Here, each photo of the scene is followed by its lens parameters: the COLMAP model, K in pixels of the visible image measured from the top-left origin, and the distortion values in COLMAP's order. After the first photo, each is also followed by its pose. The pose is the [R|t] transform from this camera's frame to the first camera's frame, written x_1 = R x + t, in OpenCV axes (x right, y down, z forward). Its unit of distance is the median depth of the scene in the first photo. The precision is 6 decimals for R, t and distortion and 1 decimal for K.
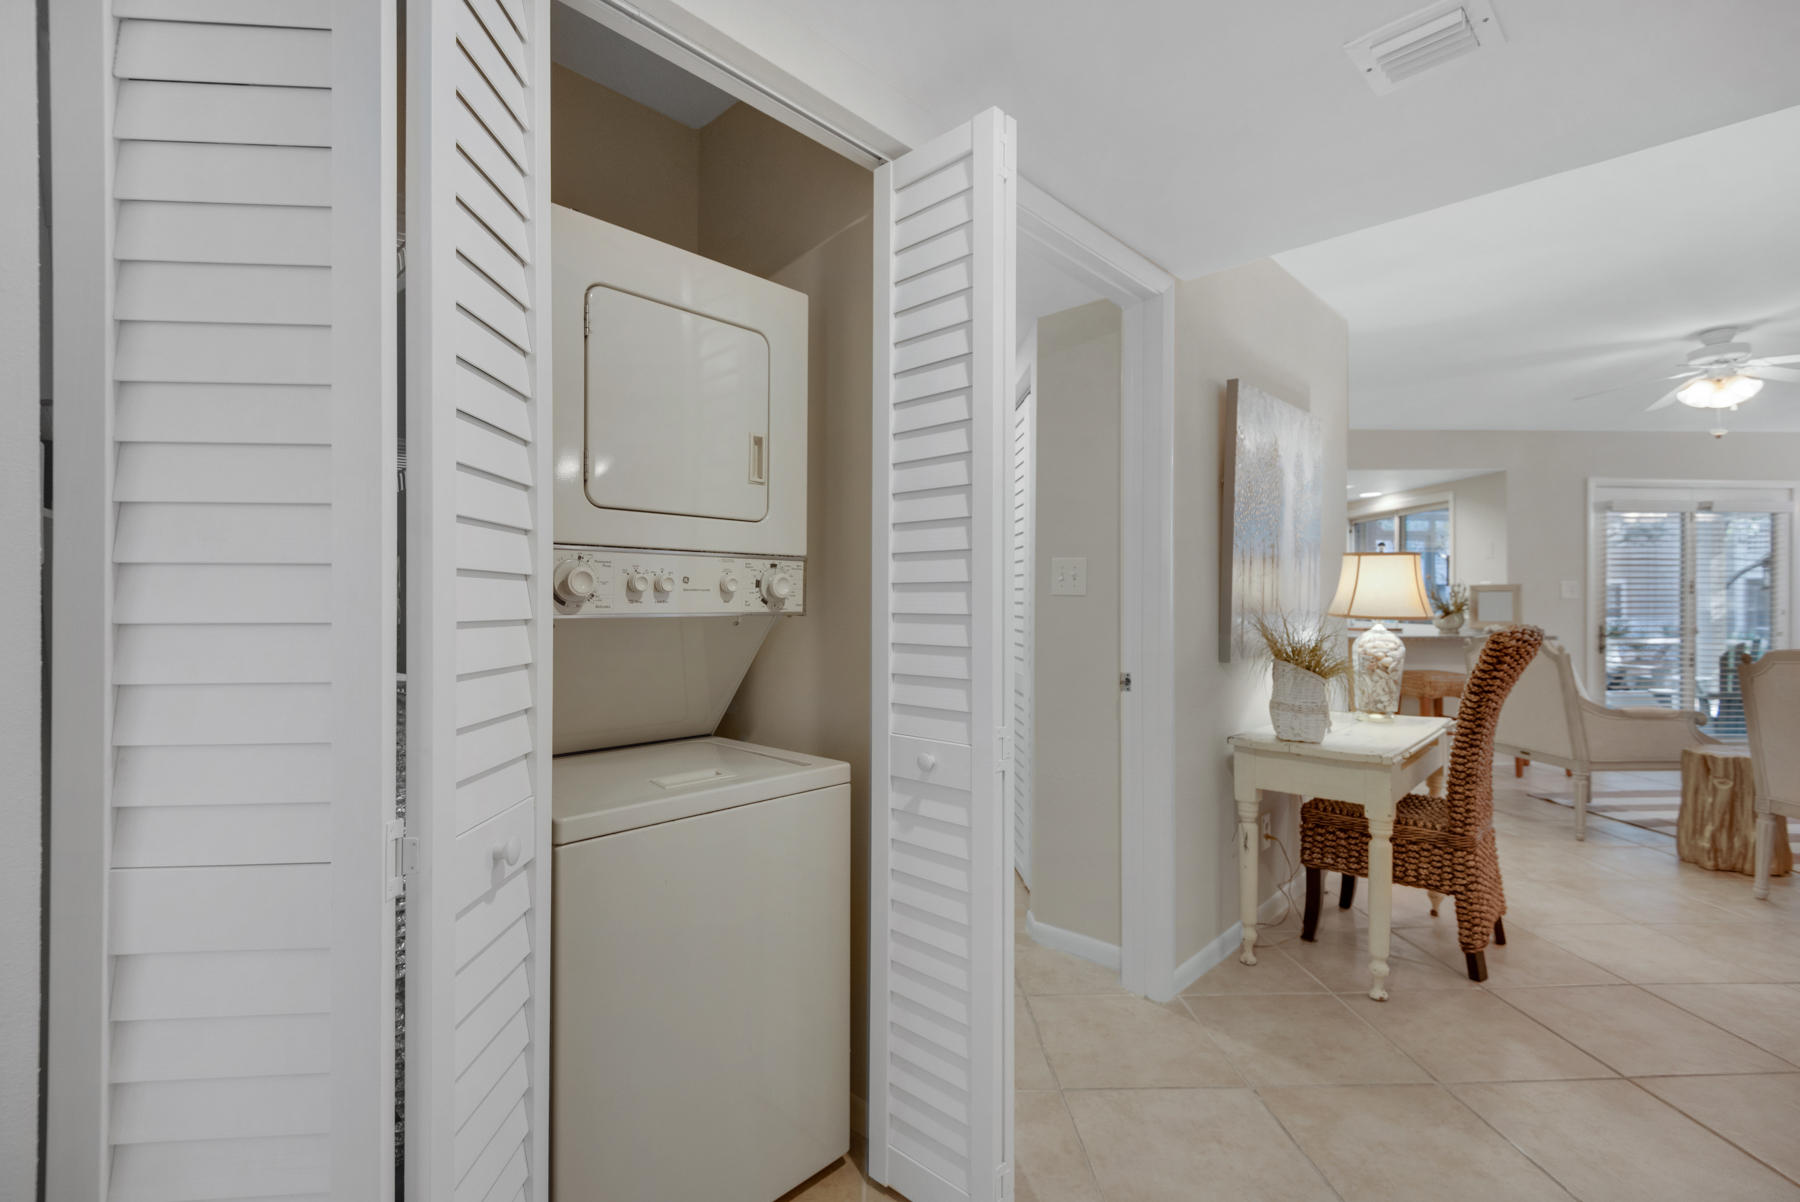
lens RADIAL K [[808.7, 0, 911.3], [0, 808.7, 601.1], [0, 0, 1]] dist [0.051954, -0.028460]
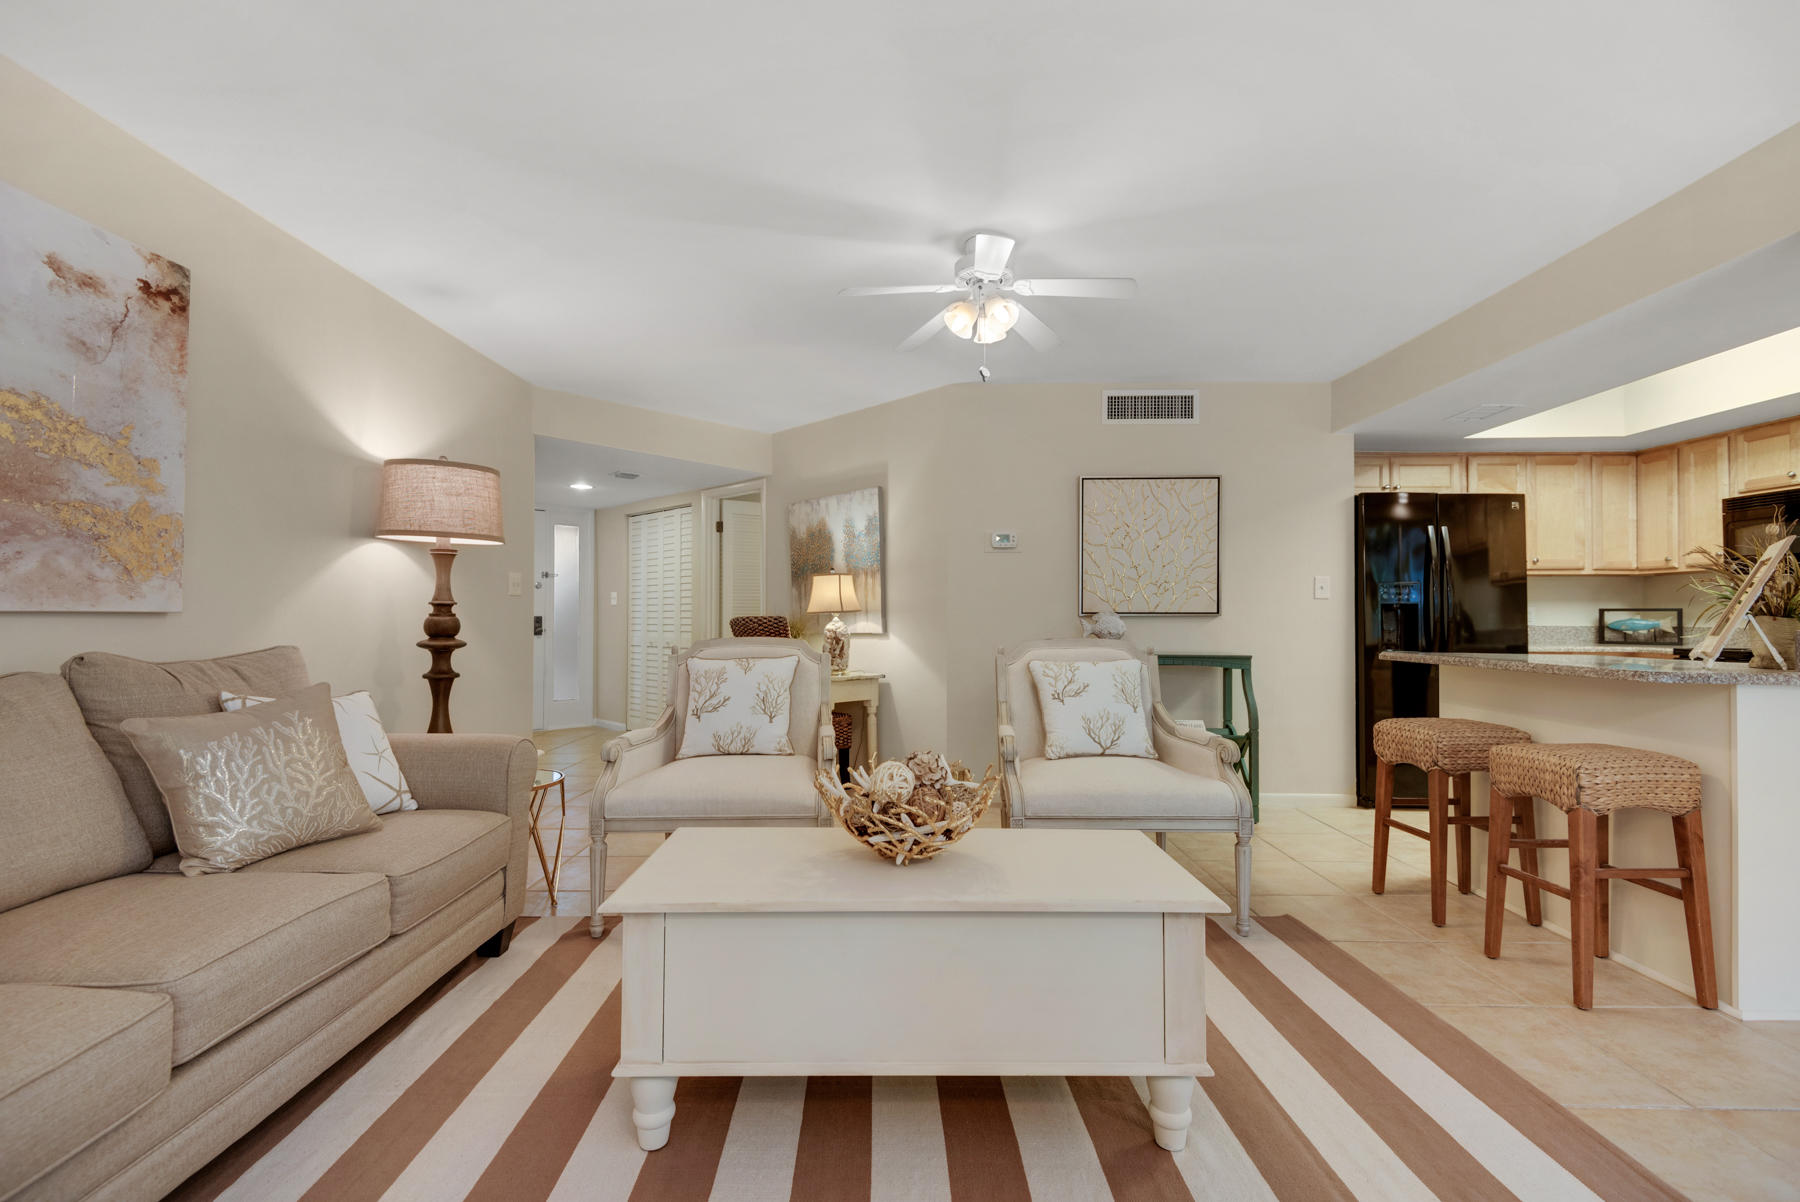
lens RADIAL K [[813.7, 0, 906.8], [0, 813.7, 597.3], [0, 0, 1]] dist [0.028312, -0.014920]
pose [[-0.050591, -0.024308, -0.998424, 2.261116], [0.000727, 0.999703, -0.024376, 0.030347], [0.998719, -0.001959, -0.050559, 1.250918]]
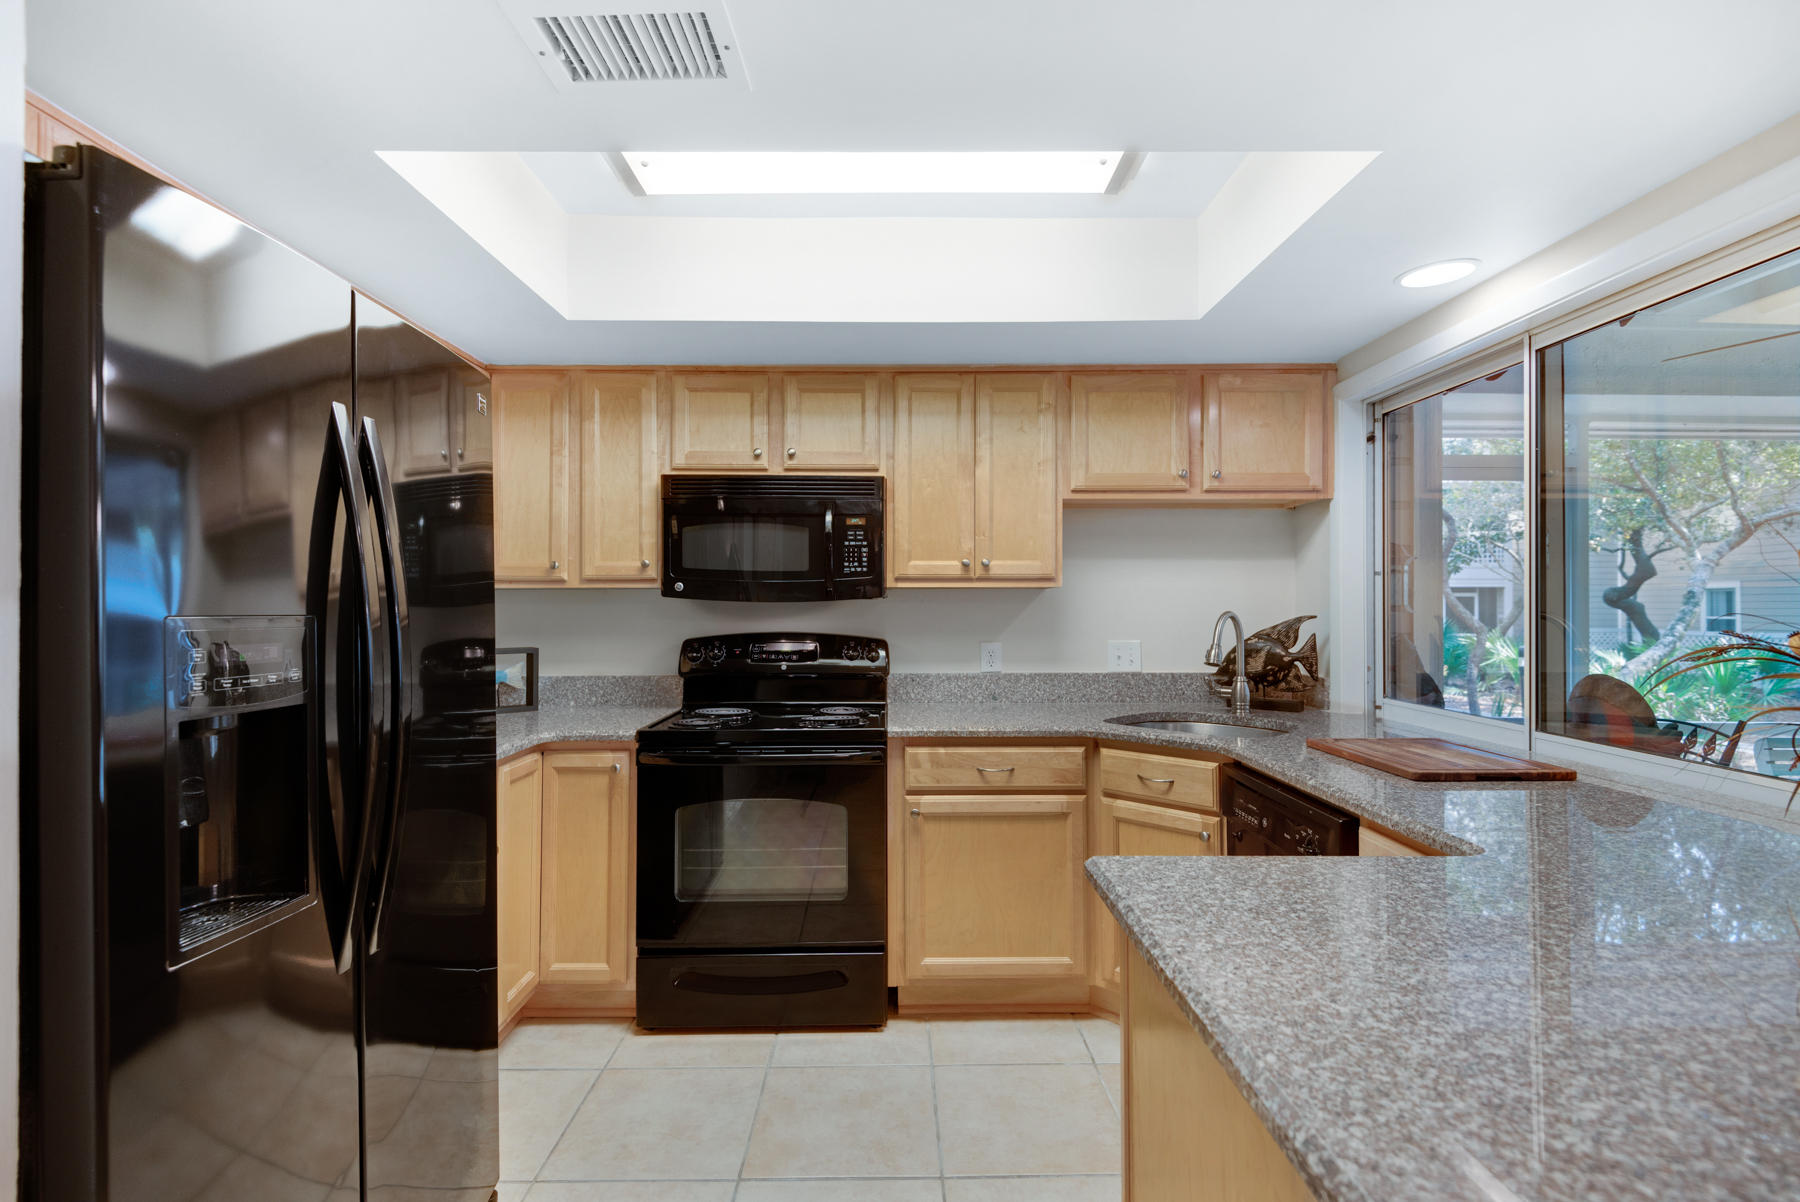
lens RADIAL K [[829.4, 0, 874.3], [0, 829.4, 600.0], [0, 0, 1]] dist [0.013493, -0.000318]
pose [[0.998843, -0.000718, -0.048088, 0.949591], [0.000539, 0.999993, -0.003737, -0.042386], [0.048091, 0.003706, 0.998836, 1.758287]]
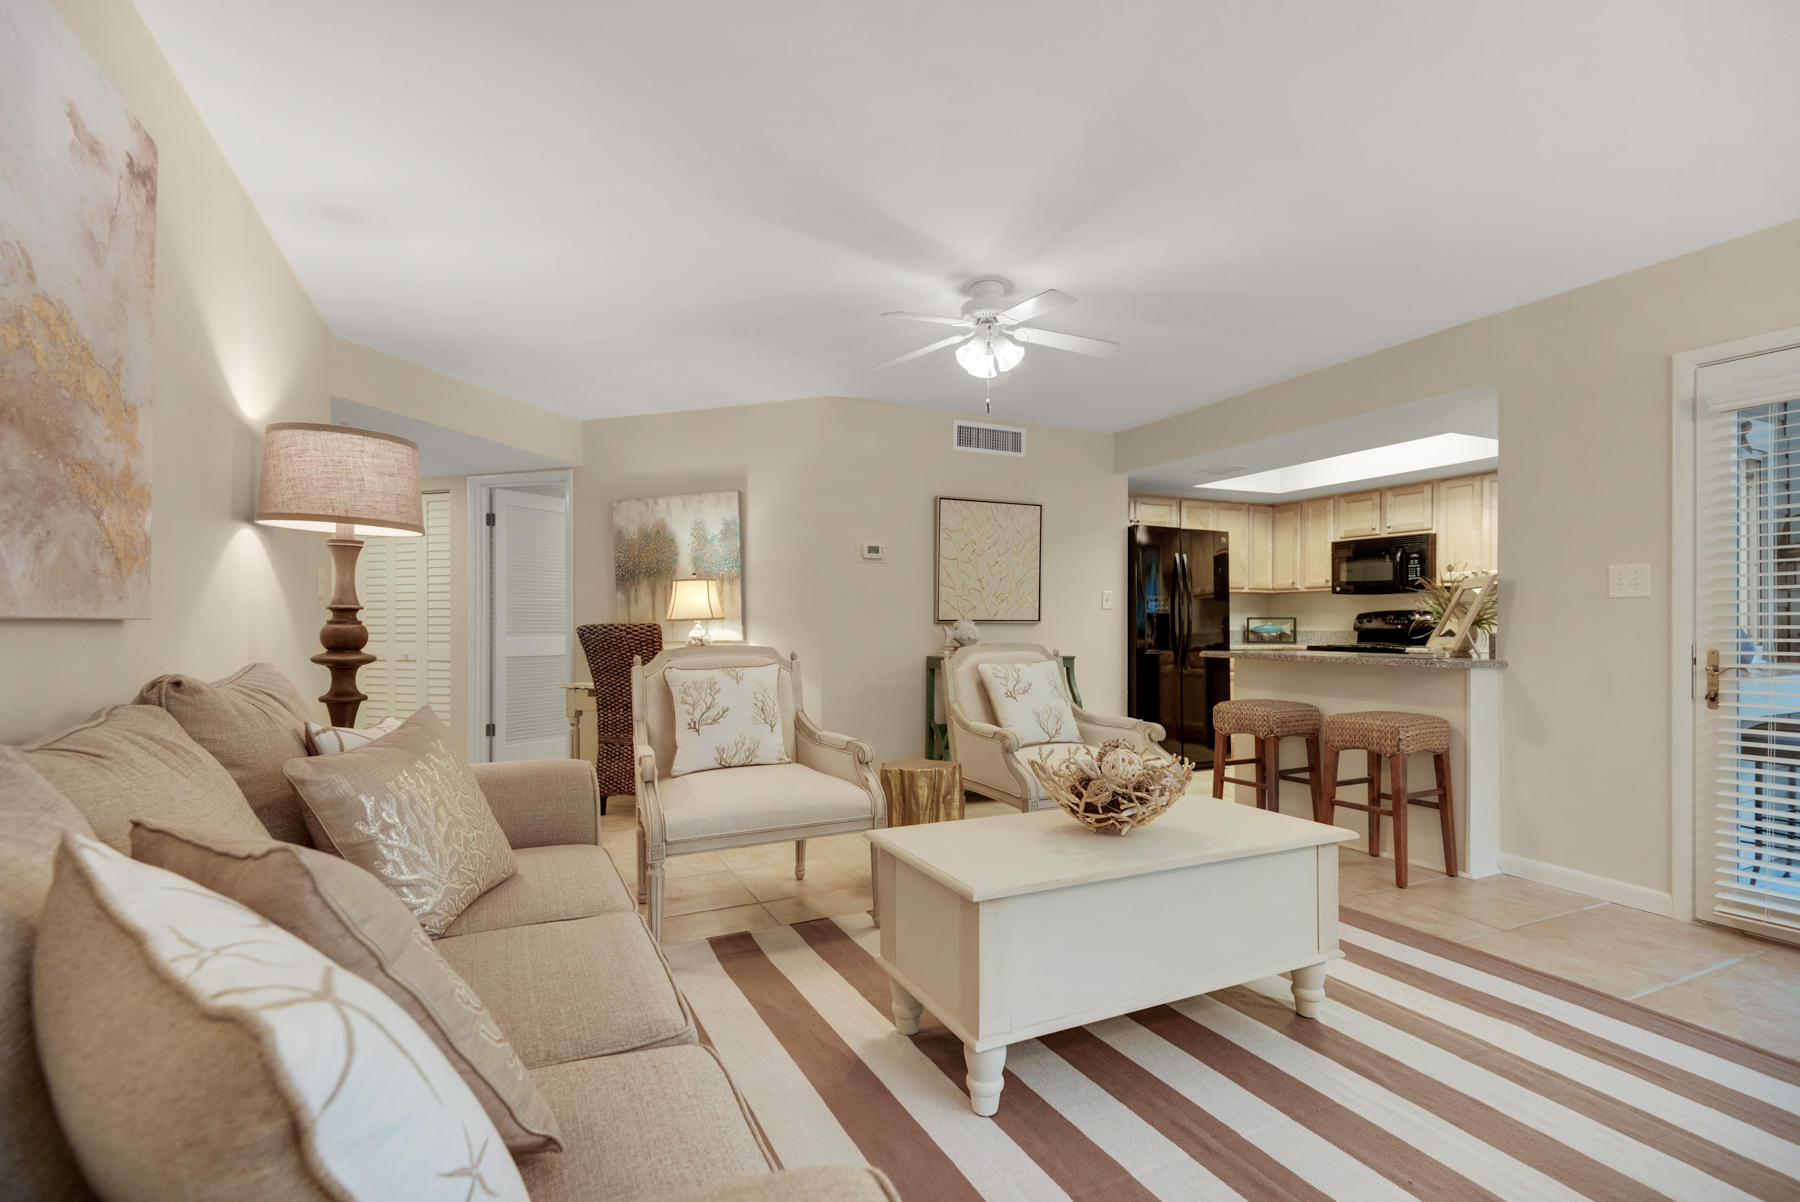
lens RADIAL K [[823.5, 0, 897.5], [0, 823.5, 606.4], [0, 0, 1]] dist [0.029917, -0.016498]
pose [[0.391368, -0.018492, -0.920048, 2.246531], [0.000336, 0.999801, -0.019952, 0.027674], [0.920234, 0.007500, 0.391297, 0.749769]]
